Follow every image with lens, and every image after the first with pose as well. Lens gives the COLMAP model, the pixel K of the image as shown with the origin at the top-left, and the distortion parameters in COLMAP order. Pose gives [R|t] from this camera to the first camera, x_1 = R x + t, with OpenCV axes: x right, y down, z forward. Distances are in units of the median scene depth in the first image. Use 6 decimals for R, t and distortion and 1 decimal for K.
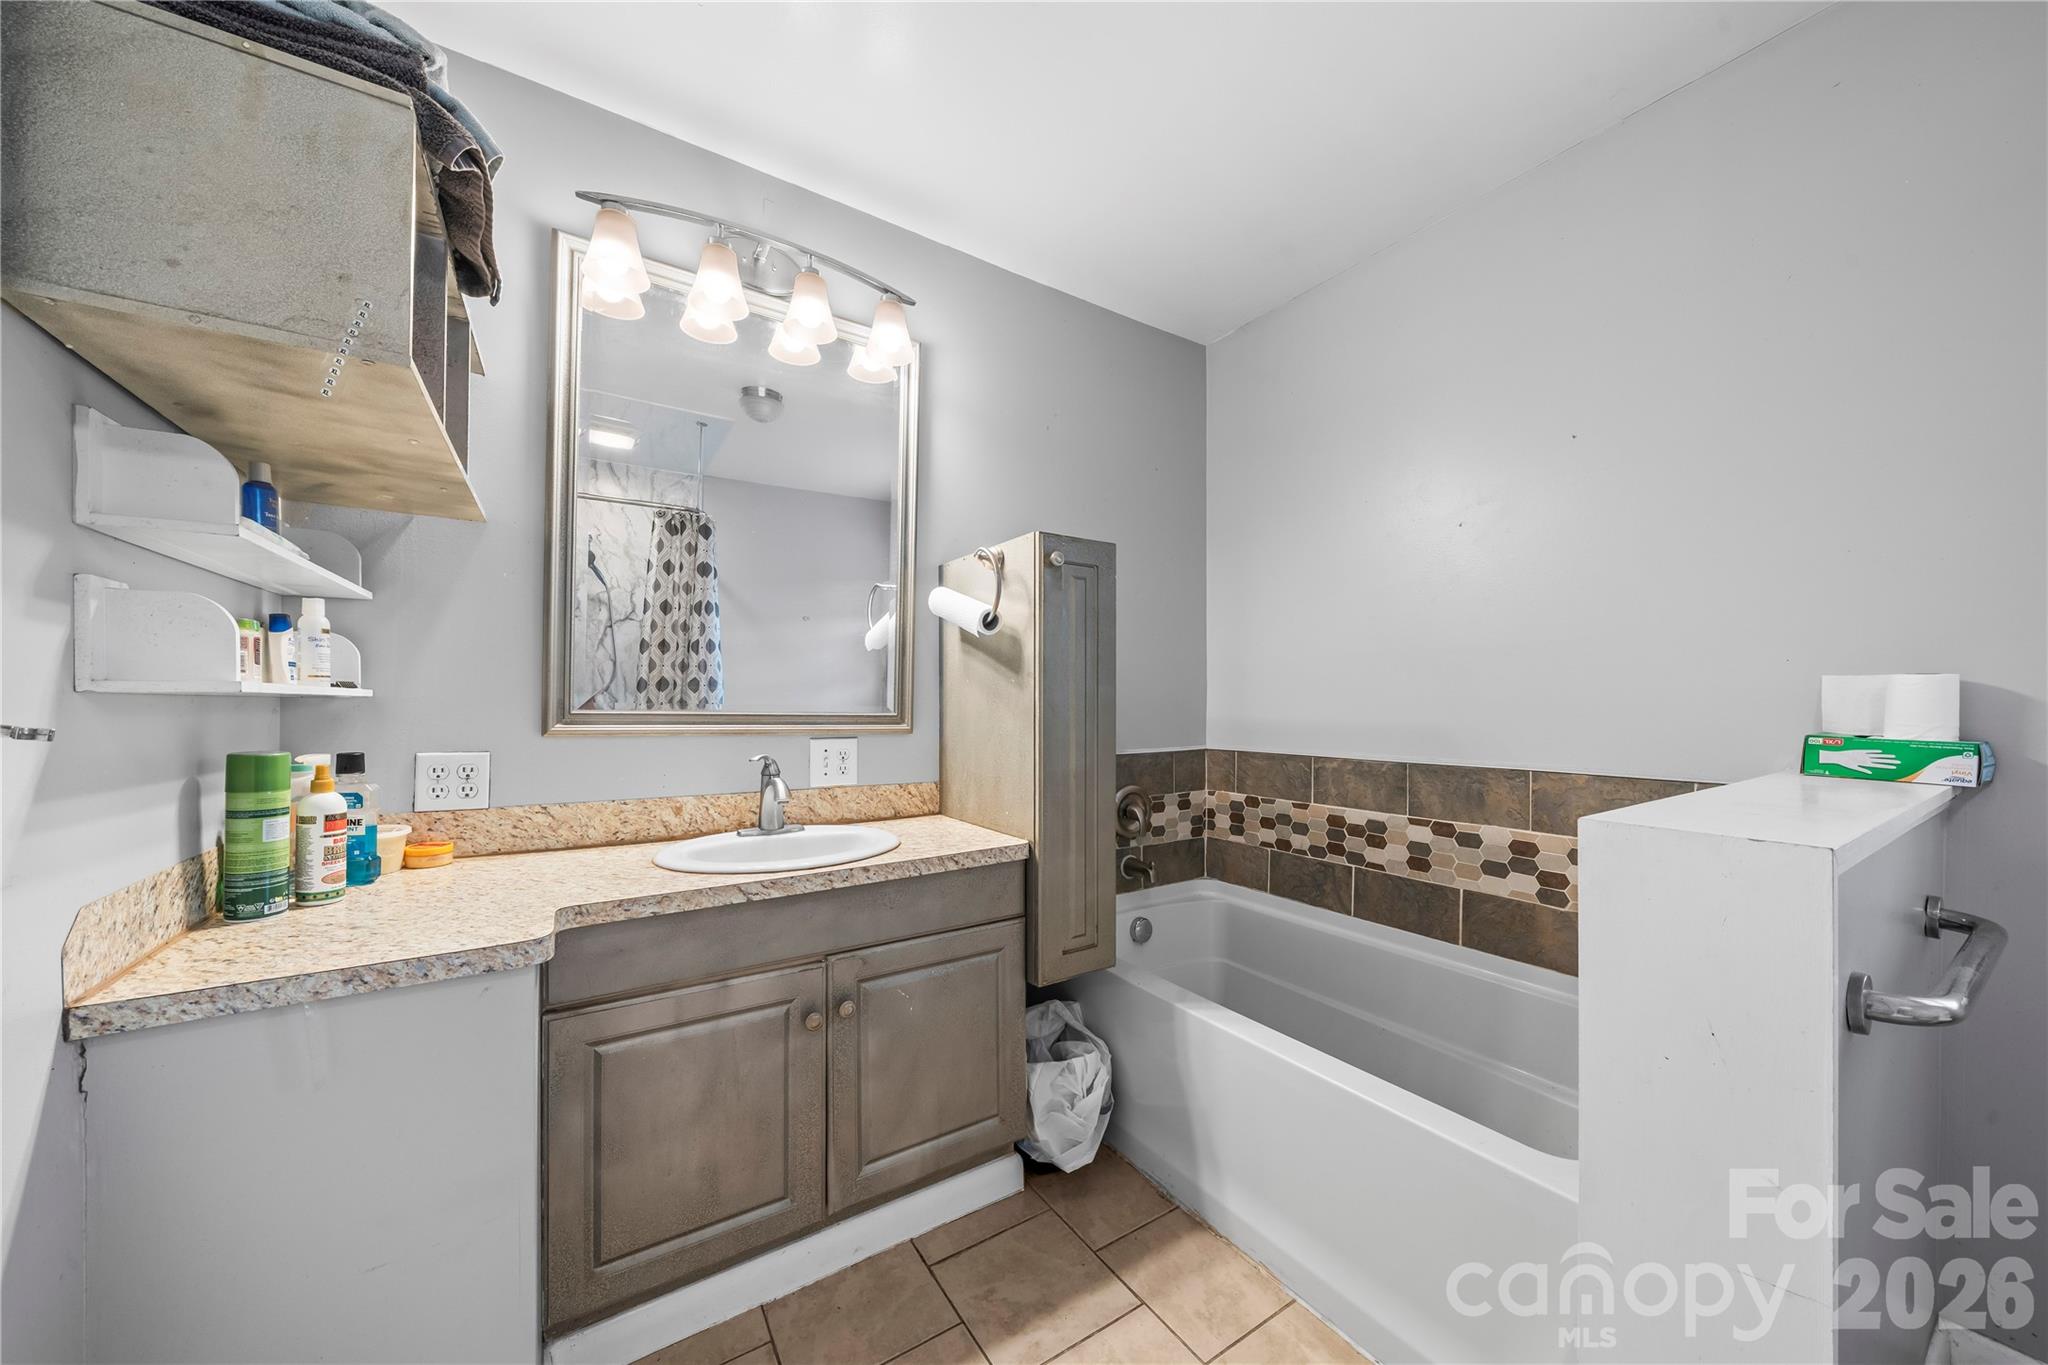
lens RADIAL K [[711.2, 0, 1024.0], [0, 711.2, 693.3], [0, 0, 1]] dist [-0.001976, -0.000792]
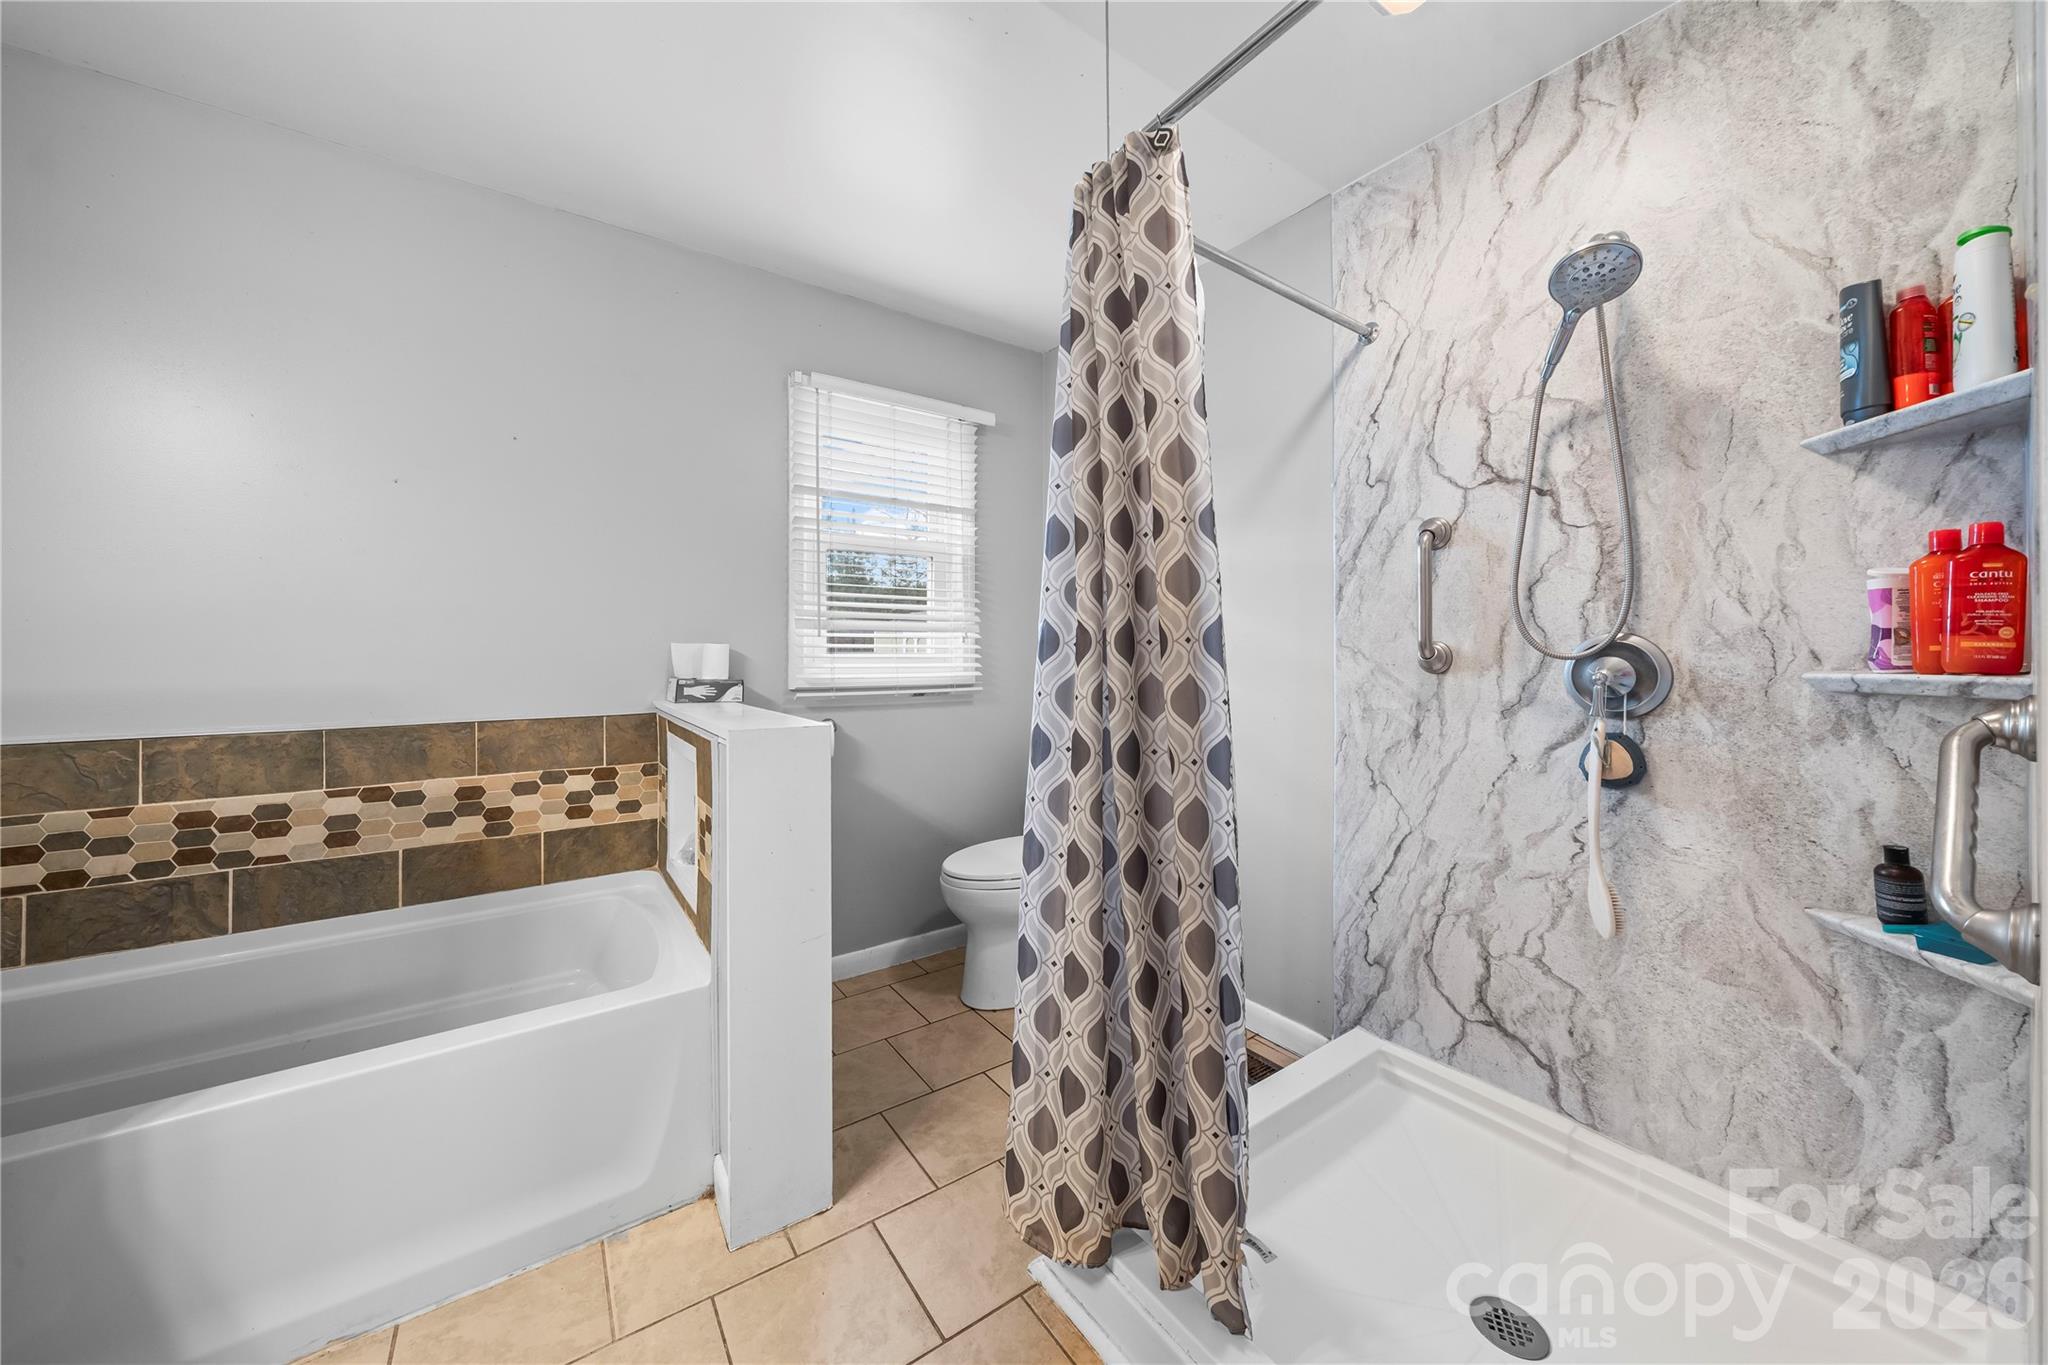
lens RADIAL K [[711.2, 0, 1021.5], [0, 711.2, 669.7], [0, 0, 1]] dist [-0.001976, -0.000792]
pose [[-0.038266, -0.023637, 0.998988, -0.378034], [-0.009250, 0.999686, 0.023300, -0.005660], [-0.999225, -0.008349, -0.038473, 0.168836]]
